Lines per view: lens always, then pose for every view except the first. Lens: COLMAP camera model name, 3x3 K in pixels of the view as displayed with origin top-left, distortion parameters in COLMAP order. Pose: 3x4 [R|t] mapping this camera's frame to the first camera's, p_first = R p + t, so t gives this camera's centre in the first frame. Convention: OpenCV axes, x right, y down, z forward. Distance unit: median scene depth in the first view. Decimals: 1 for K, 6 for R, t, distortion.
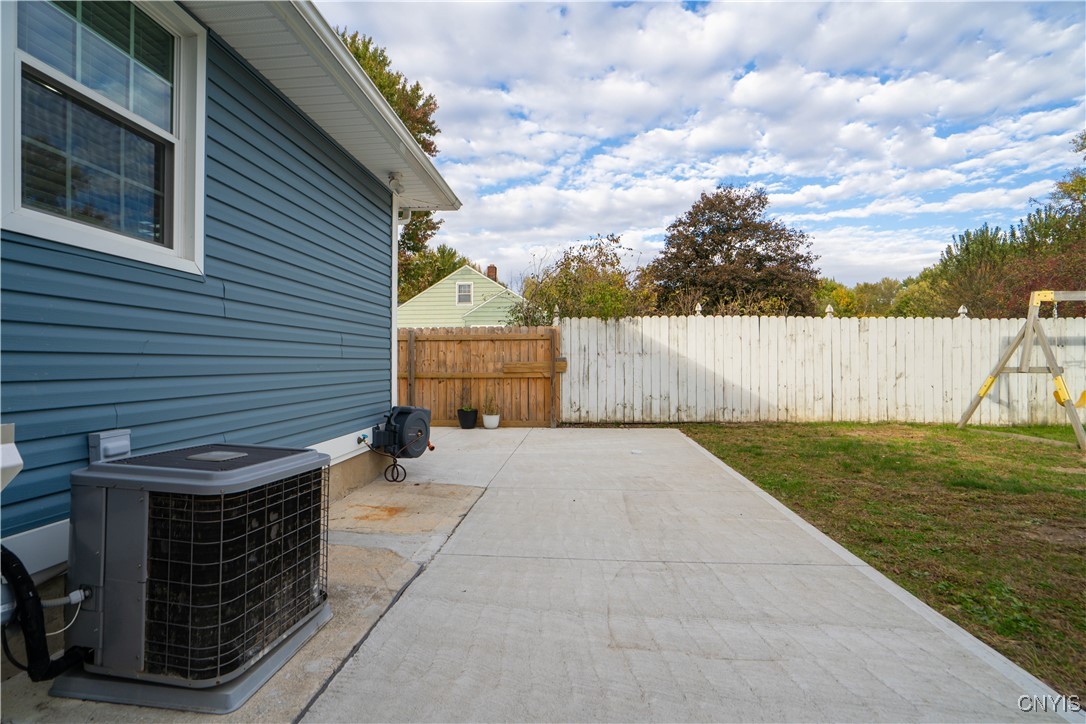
lens RADIAL K [[507.6, 0, 540.7], [0, 507.6, 360.1], [0, 0, 1]] dist [-0.044763, 0.017245]
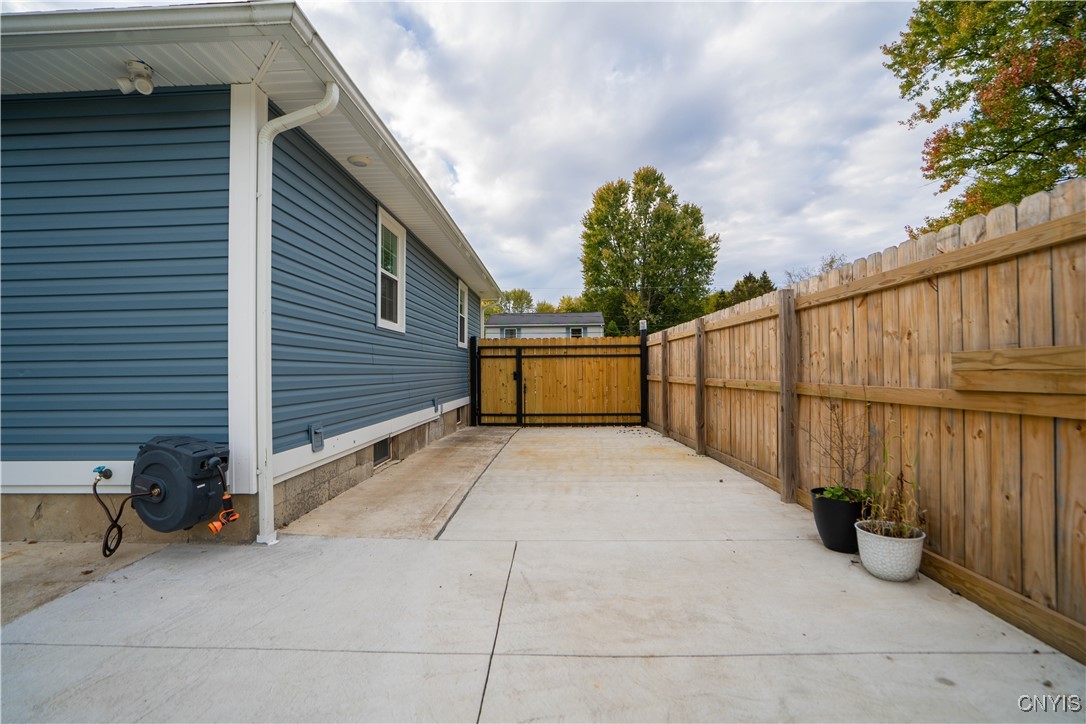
lens RADIAL K [[507.6, 0, 533.5], [0, 507.6, 365.9], [0, 0, 1]] dist [-0.044763, 0.017245]
pose [[0.044066, -0.007593, -0.999000, 0.180891], [0.016627, 0.999838, -0.006865, 0.009507], [0.998890, -0.016308, 0.044185, 0.759179]]
